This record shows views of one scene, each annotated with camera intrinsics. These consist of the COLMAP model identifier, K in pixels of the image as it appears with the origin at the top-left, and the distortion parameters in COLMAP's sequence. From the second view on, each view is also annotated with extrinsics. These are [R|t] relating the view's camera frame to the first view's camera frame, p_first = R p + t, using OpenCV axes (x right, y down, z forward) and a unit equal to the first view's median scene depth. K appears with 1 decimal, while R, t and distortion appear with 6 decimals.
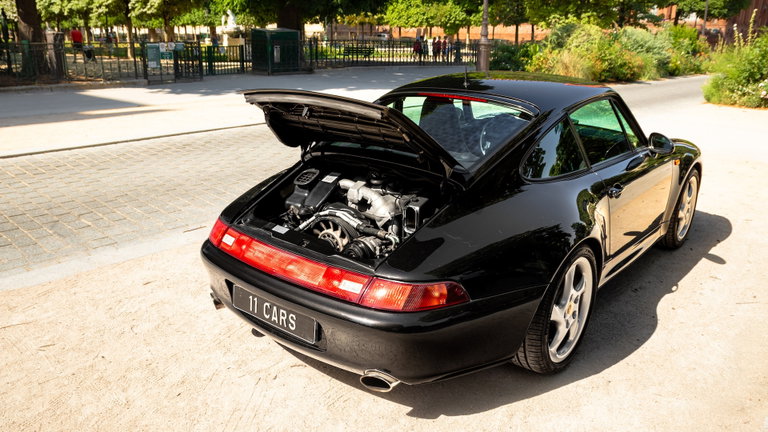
lens RADIAL K [[608.6, 0, 376.2], [0, 608.6, 213.9], [0, 0, 1]] dist [-0.138874, 0.119935]
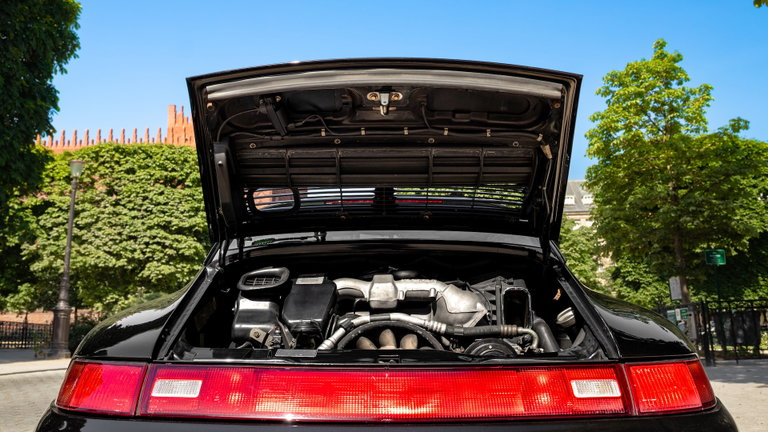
lens RADIAL K [[637.9, 0, 382.1], [0, 637.9, 179.9], [0, 0, 1]] dist [-0.108966, 0.113281]
pose [[0.753417, 0.140985, 0.642250, -0.054876], [0.202747, 0.879343, -0.430871, 0.016331], [-0.625505, 0.454840, 0.633928, 0.075967]]
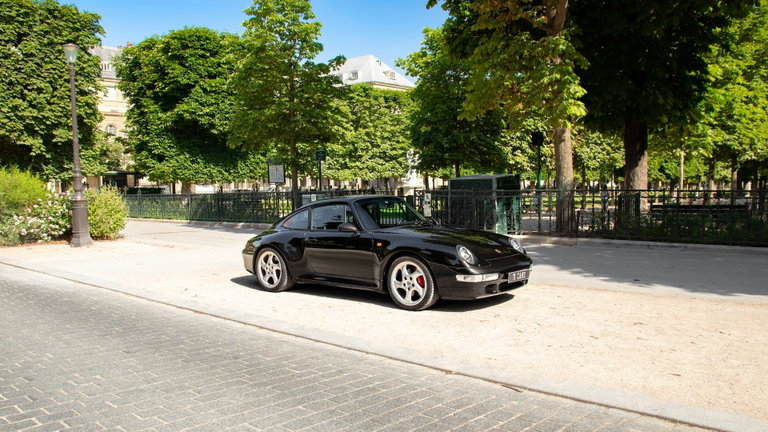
lens RADIAL K [[608.6, 0, 379.7], [0, 608.6, 227.0], [0, 0, 1]] dist [-0.138874, 0.119935]
pose [[-0.024951, -0.083434, 0.996201, -0.260494], [0.297311, 0.950801, 0.087078, -0.075650], [-0.954455, 0.298354, 0.001082, 0.257302]]
